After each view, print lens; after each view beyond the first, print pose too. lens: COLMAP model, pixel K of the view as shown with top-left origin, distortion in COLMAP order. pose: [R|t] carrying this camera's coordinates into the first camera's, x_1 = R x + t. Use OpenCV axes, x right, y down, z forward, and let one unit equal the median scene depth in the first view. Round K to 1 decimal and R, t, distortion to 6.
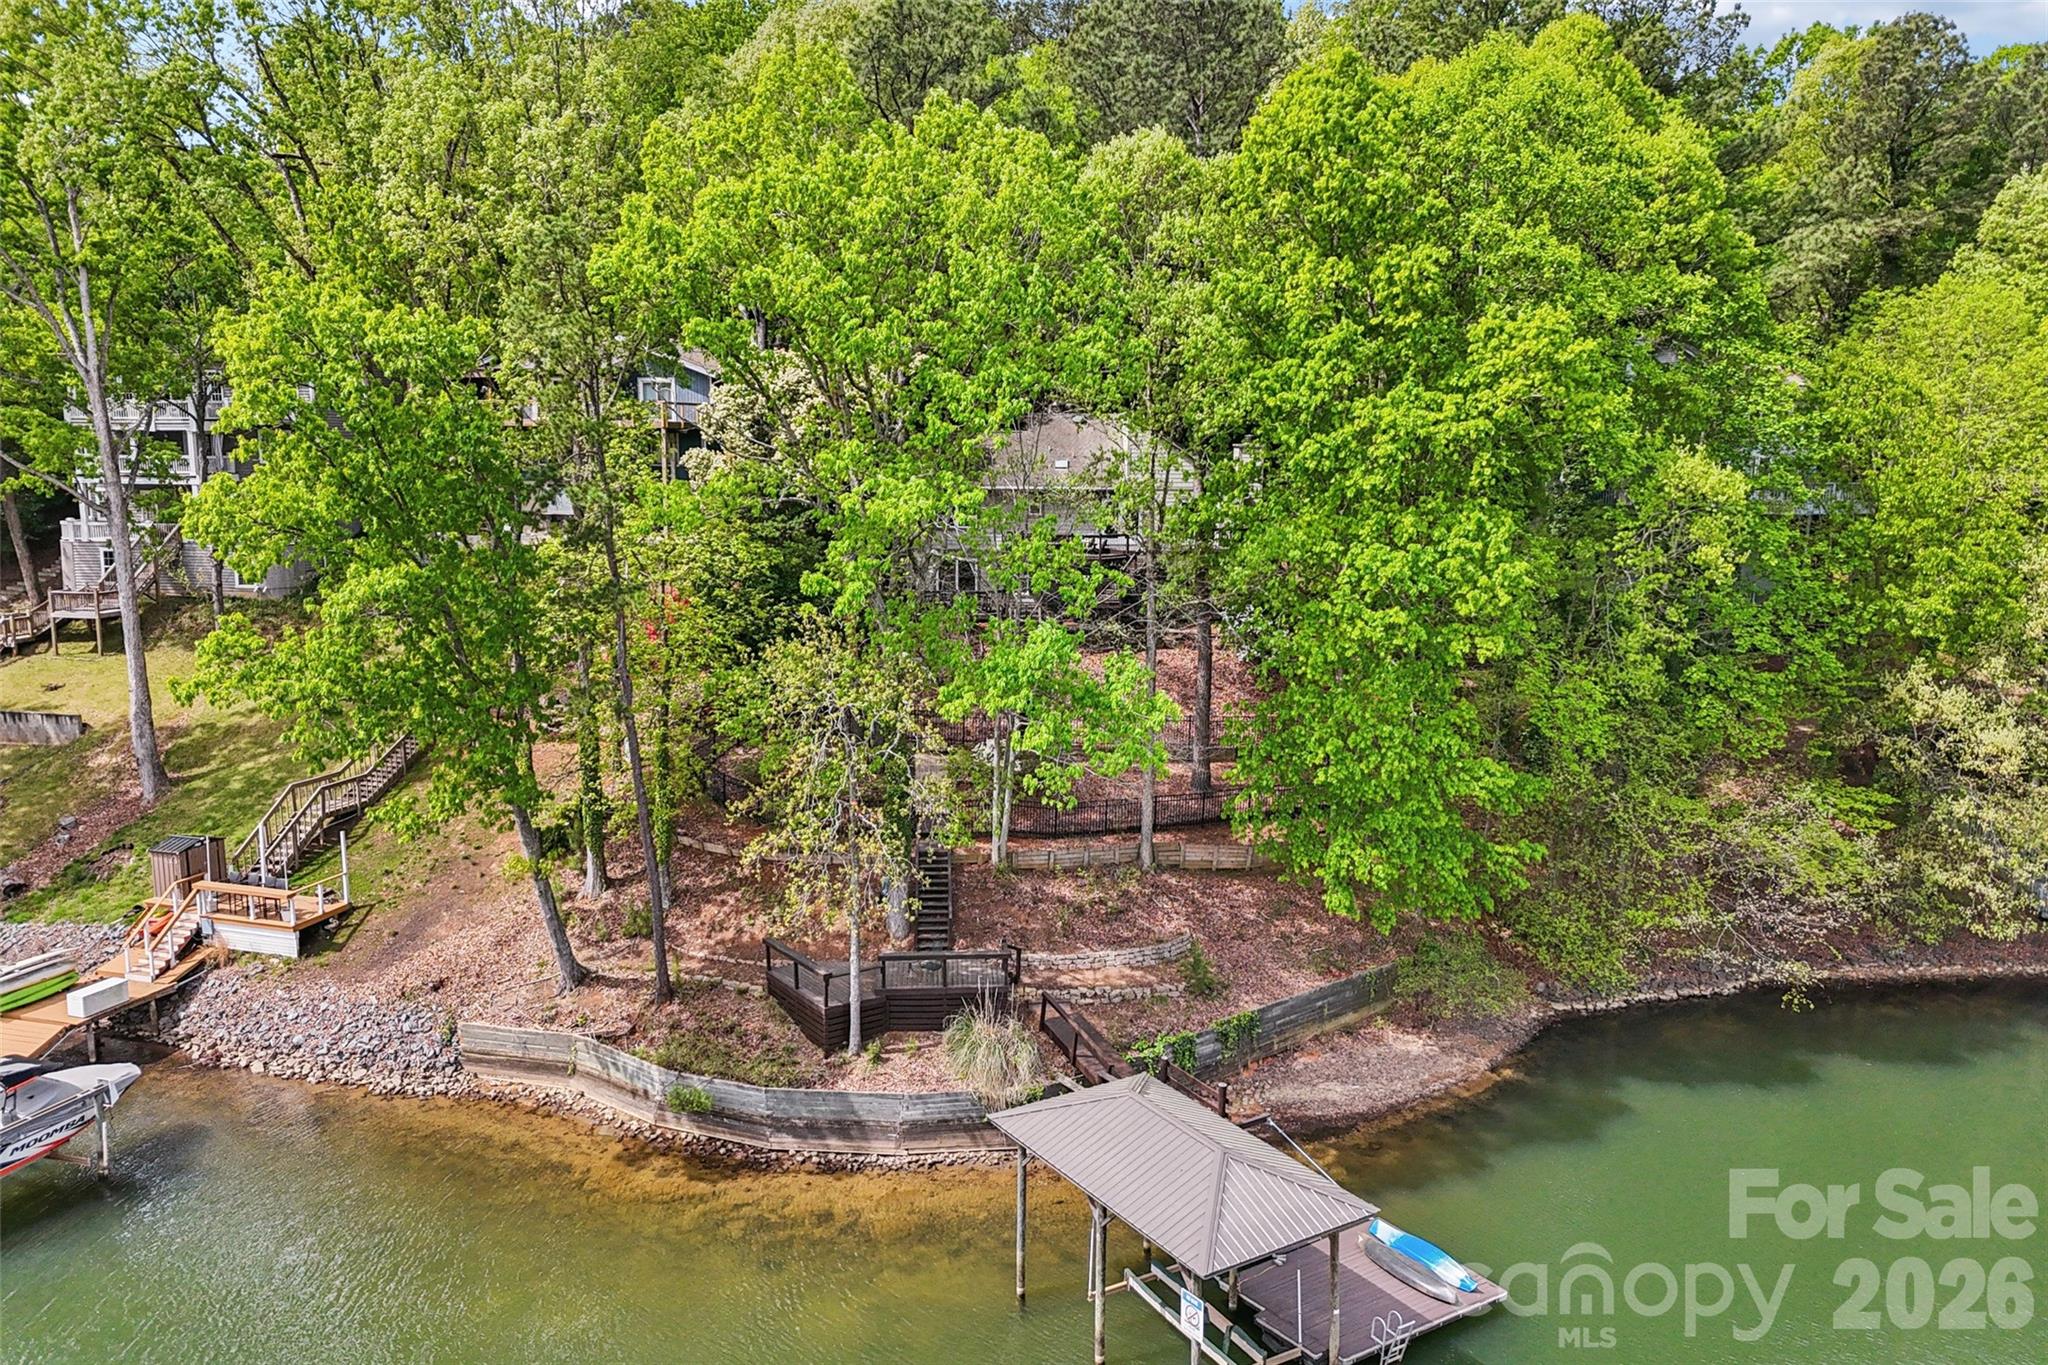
lens RADIAL K [[1507.6, 0, 1026.1], [0, 1507.6, 681.5], [0, 0, 1]] dist [0.053010, -0.026660]
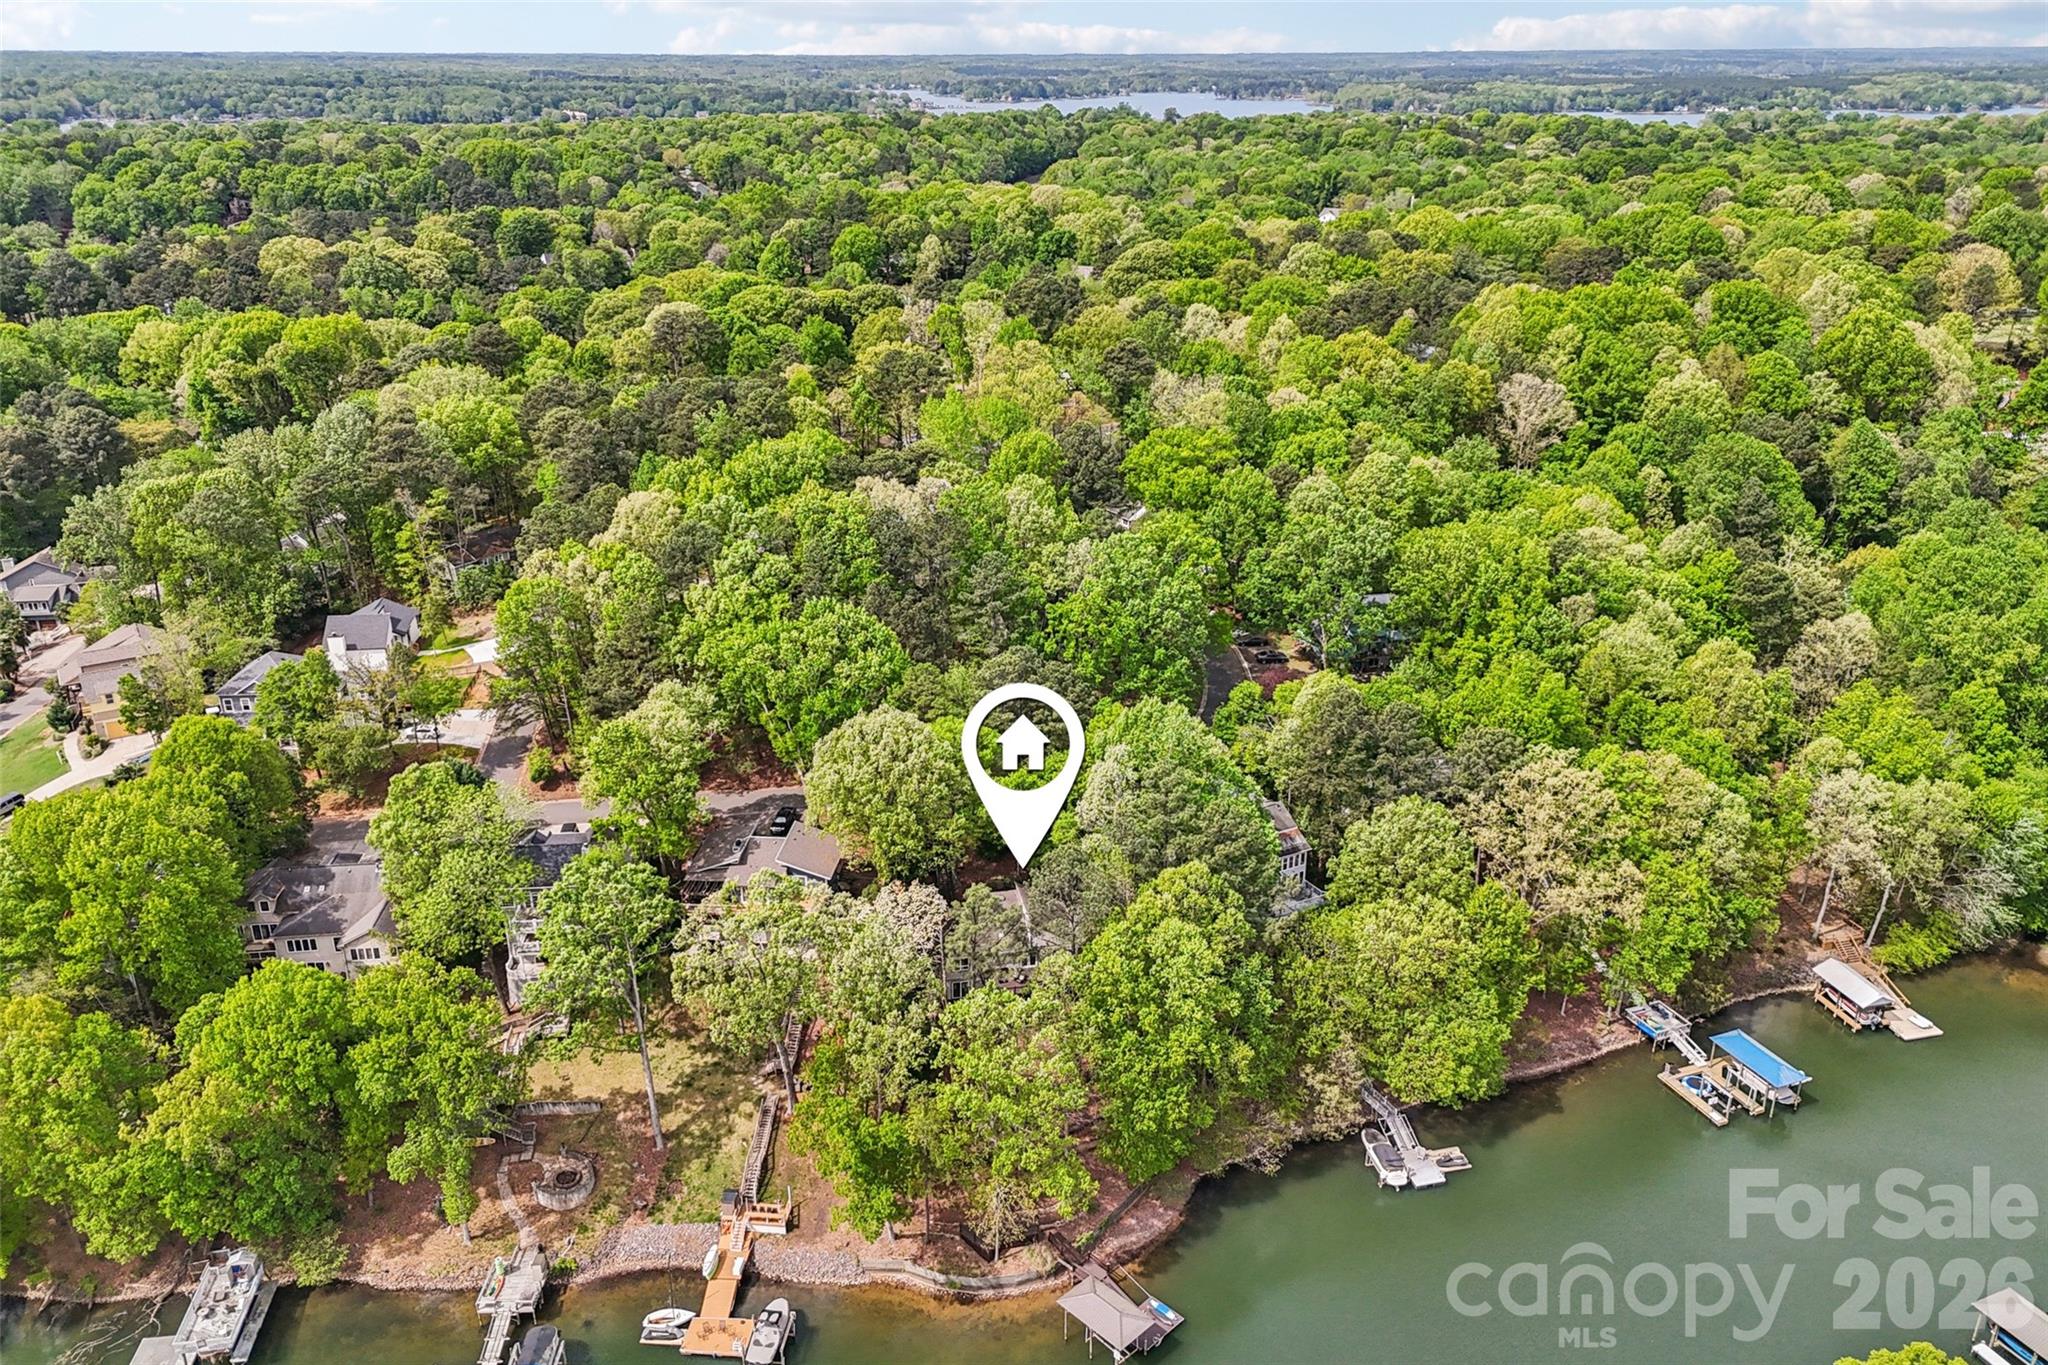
lens RADIAL K [[1507.6, 0, 1042.9], [0, 1507.6, 685.0], [0, 0, 1]] dist [0.053010, -0.026660]
pose [[0.976825, -0.076151, 0.200033, -0.543294], [0.031021, 0.975070, 0.219718, -1.592771], [-0.211777, -0.208421, 0.954836, -1.802822]]
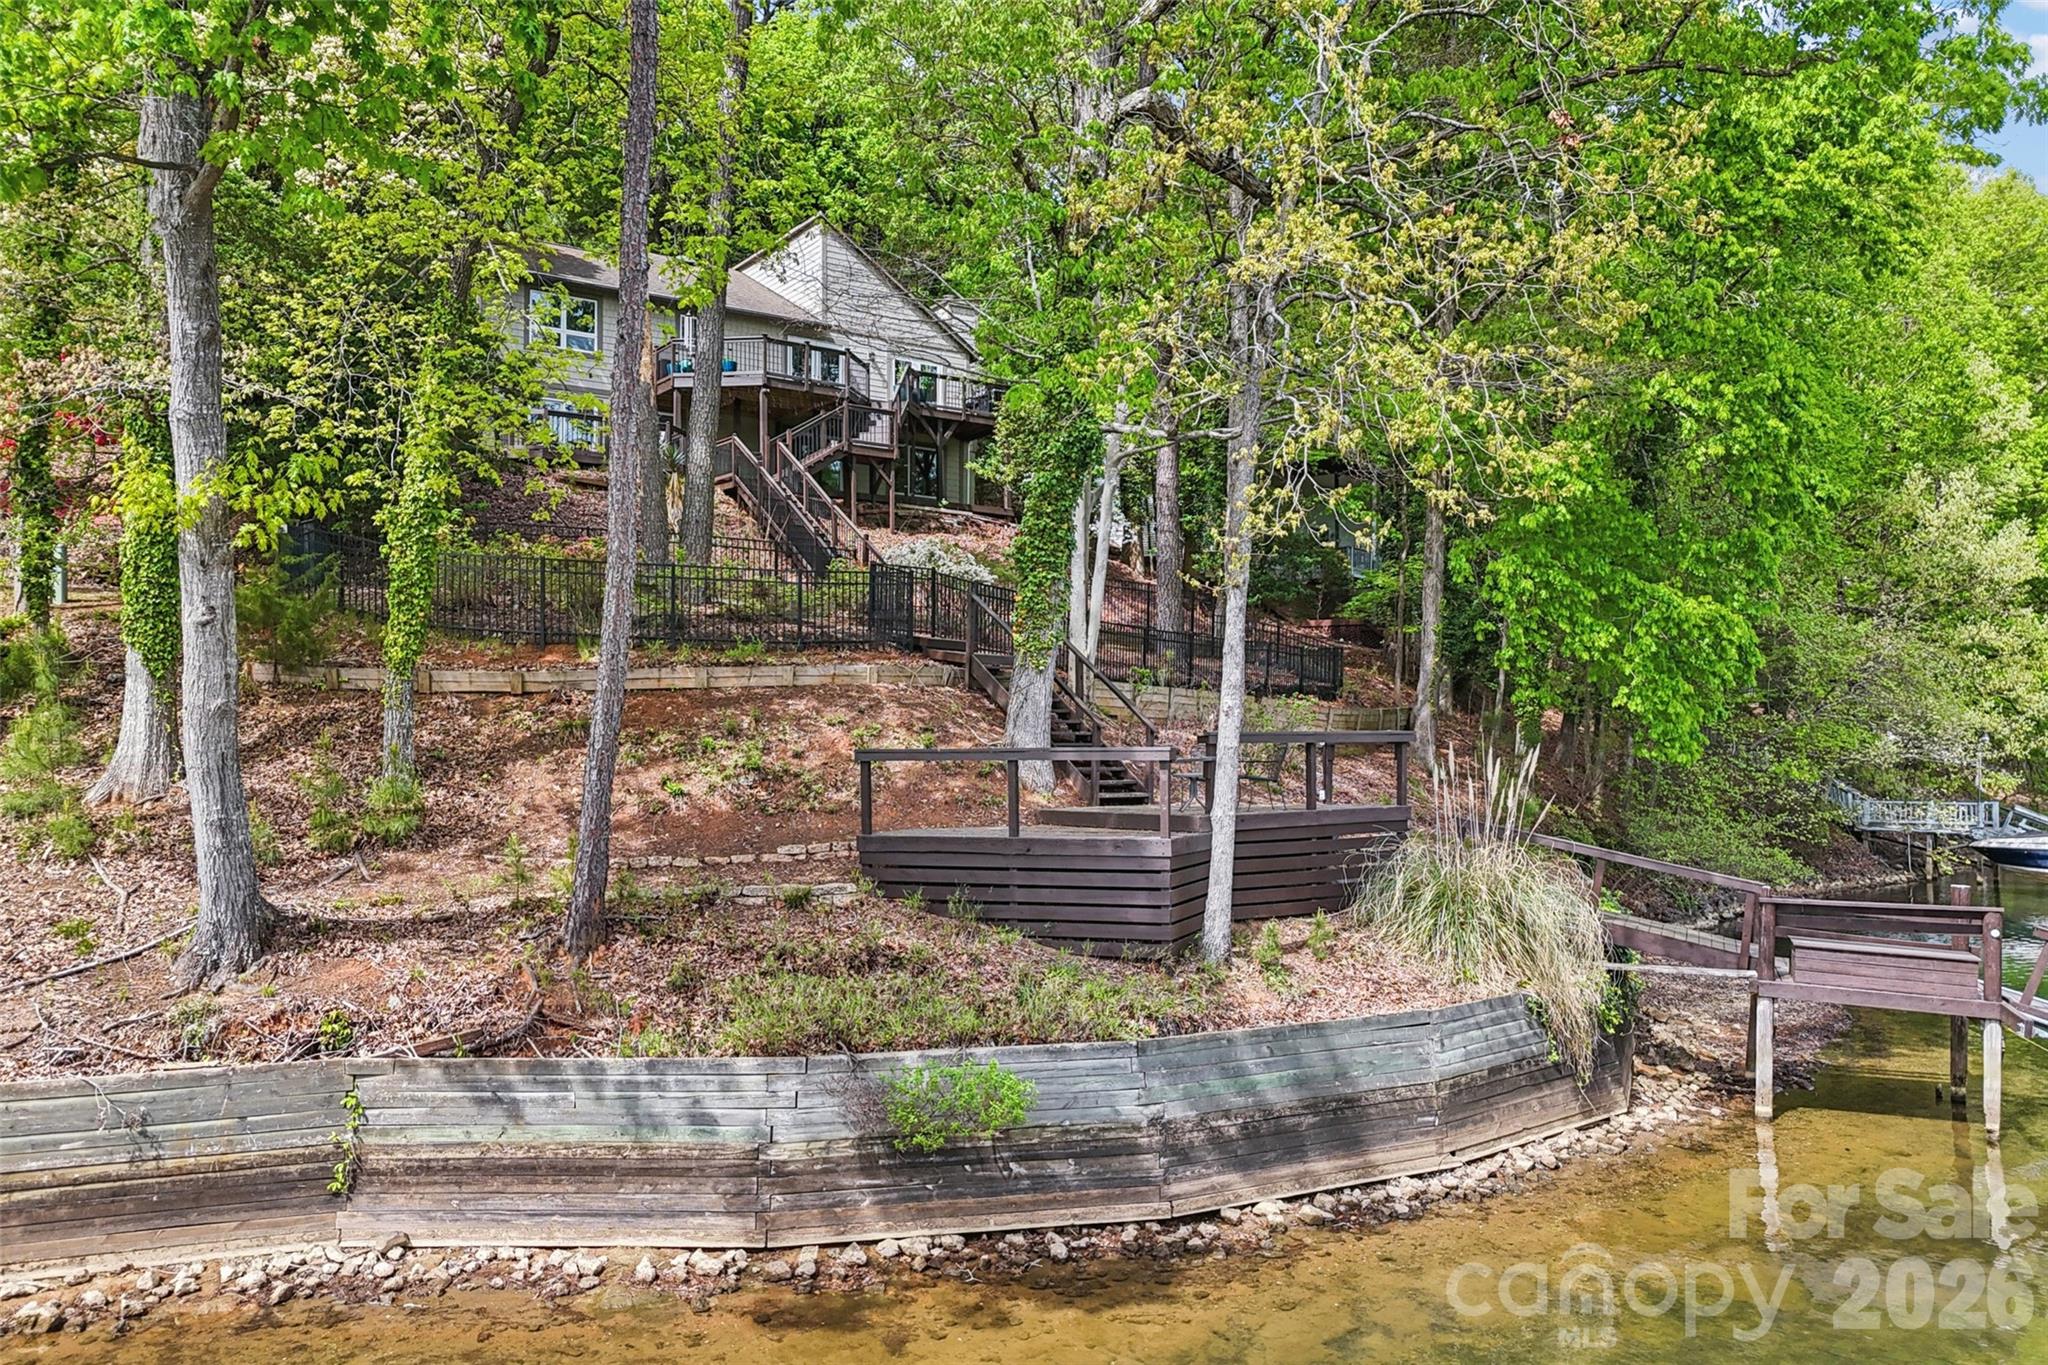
lens RADIAL K [[1507.6, 0, 1034.2], [0, 1507.6, 683.1], [0, 0, 1]] dist [0.053010, -0.026660]
pose [[0.813418, 0.026690, 0.581066, -0.358191], [0.098561, 0.978178, -0.182902, 0.223752], [-0.573268, 0.206047, 0.793038, 0.646349]]
